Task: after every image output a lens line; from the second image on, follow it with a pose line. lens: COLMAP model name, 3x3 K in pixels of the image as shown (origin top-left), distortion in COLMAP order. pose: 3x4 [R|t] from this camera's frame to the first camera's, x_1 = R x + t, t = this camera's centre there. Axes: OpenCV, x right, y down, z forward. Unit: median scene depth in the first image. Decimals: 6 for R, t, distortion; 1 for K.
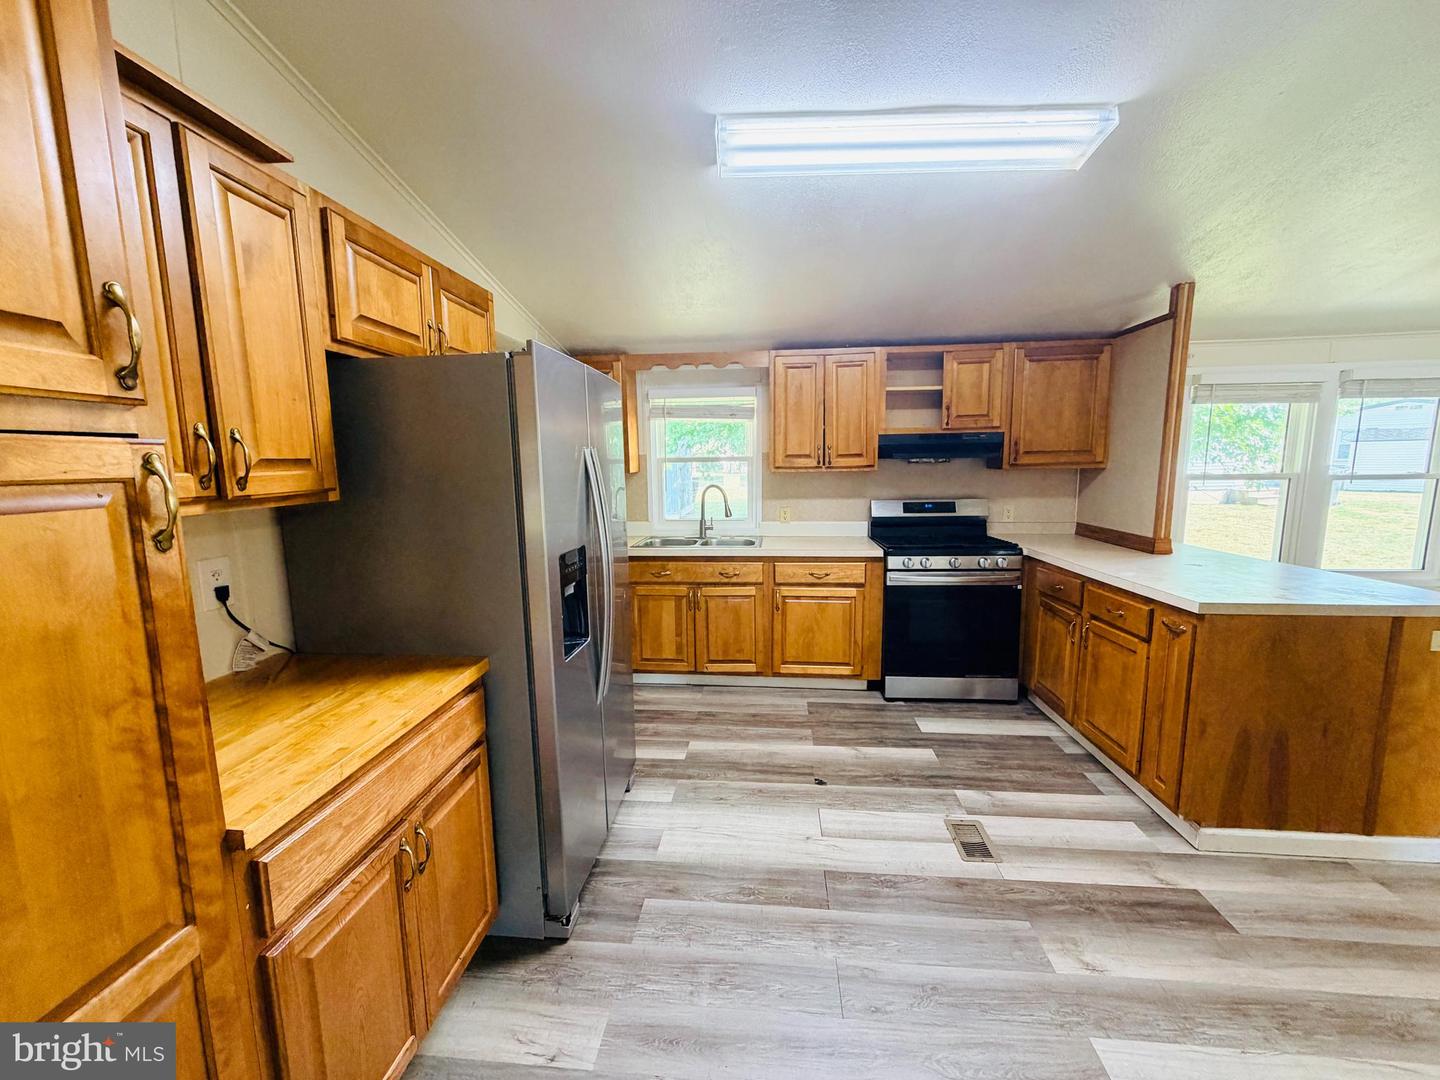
lens RADIAL K [[574.4, 0, 719.4], [0, 574.4, 542.1], [0, 0, 1]] dist [-0.002327, 0.000361]
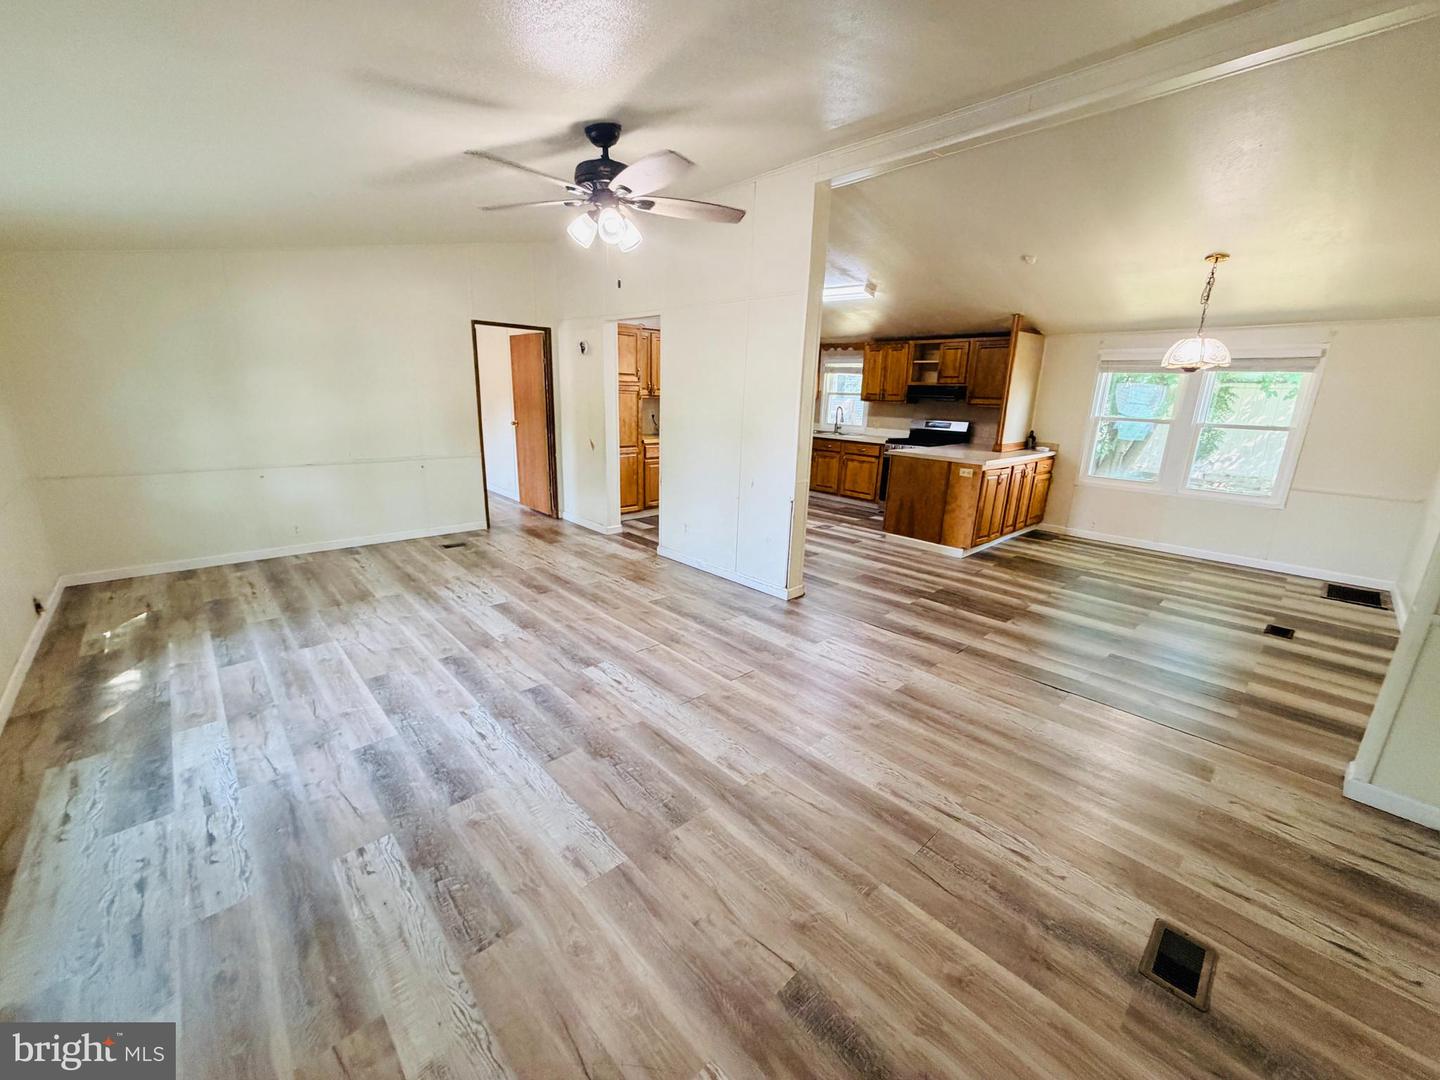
lens RADIAL K [[574.4, 0, 715.8], [0, 574.4, 540.7], [0, 0, 1]] dist [-0.002327, 0.000361]
pose [[0.754868, 0.205014, -0.623011, 1.456713], [-0.131841, 0.977933, 0.162064, 0.138328], [0.642489, -0.040199, 0.765240, -1.266617]]
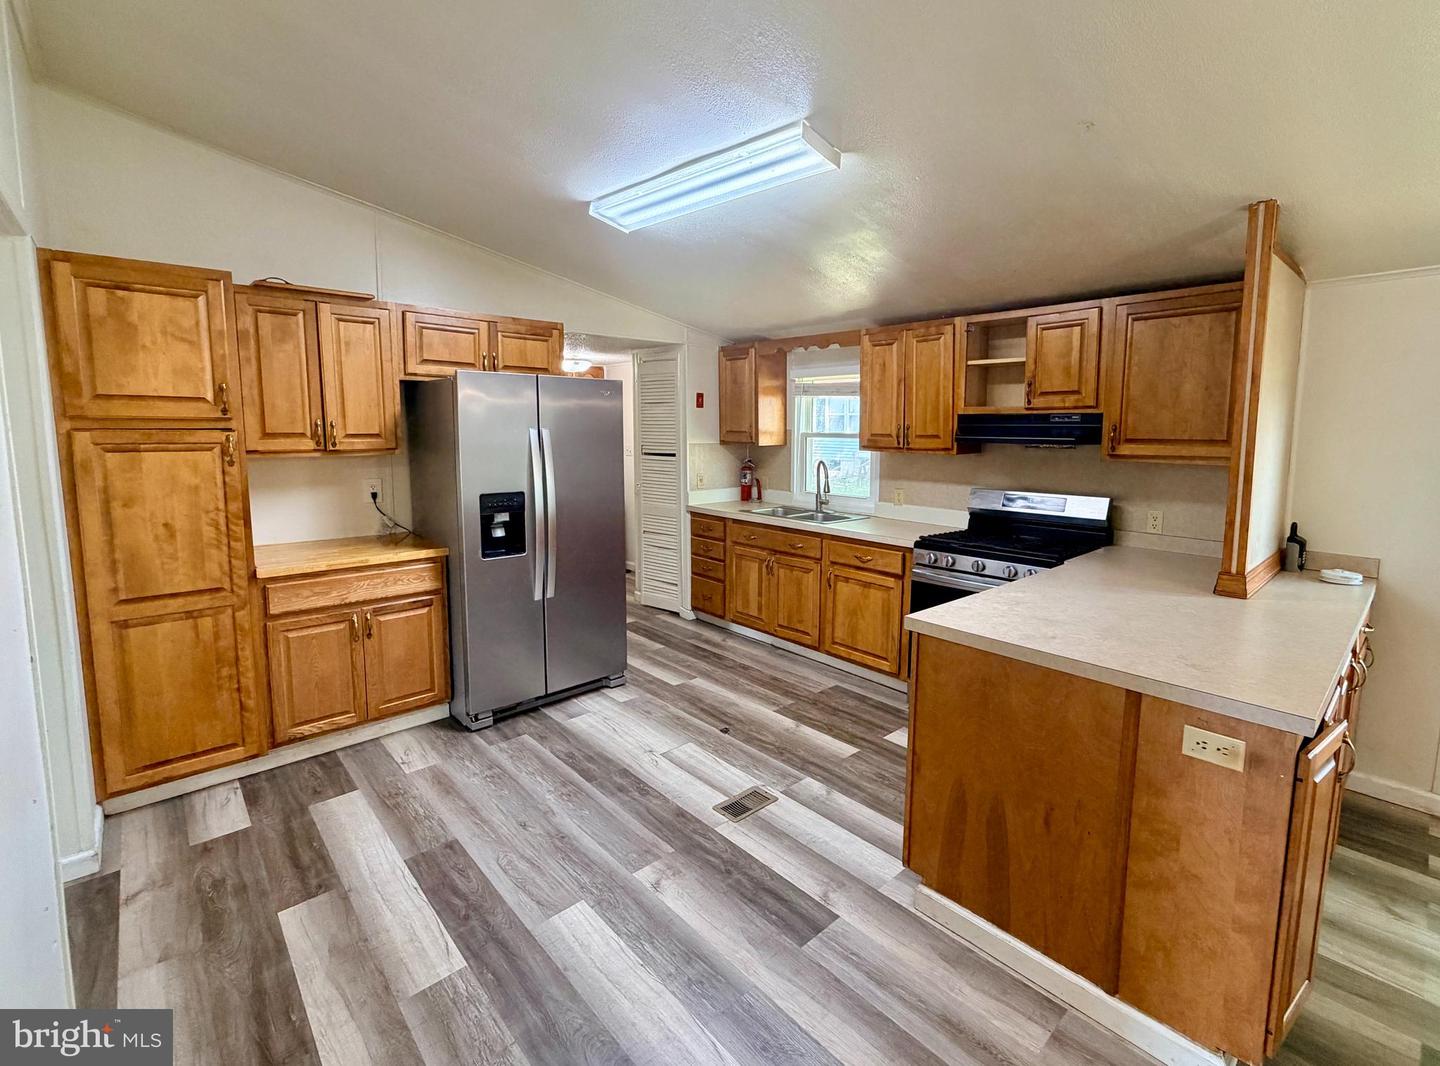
lens RADIAL K [[656.7, 0, 745.8], [0, 656.7, 499.2], [0, 0, 1]] dist [0.000230, -0.001060]
pose [[0.752811, 0.093712, -0.651532, 0.908904], [-0.111604, 0.993655, 0.013968, -0.044393], [0.648706, 0.062198, 0.758493, 0.033050]]
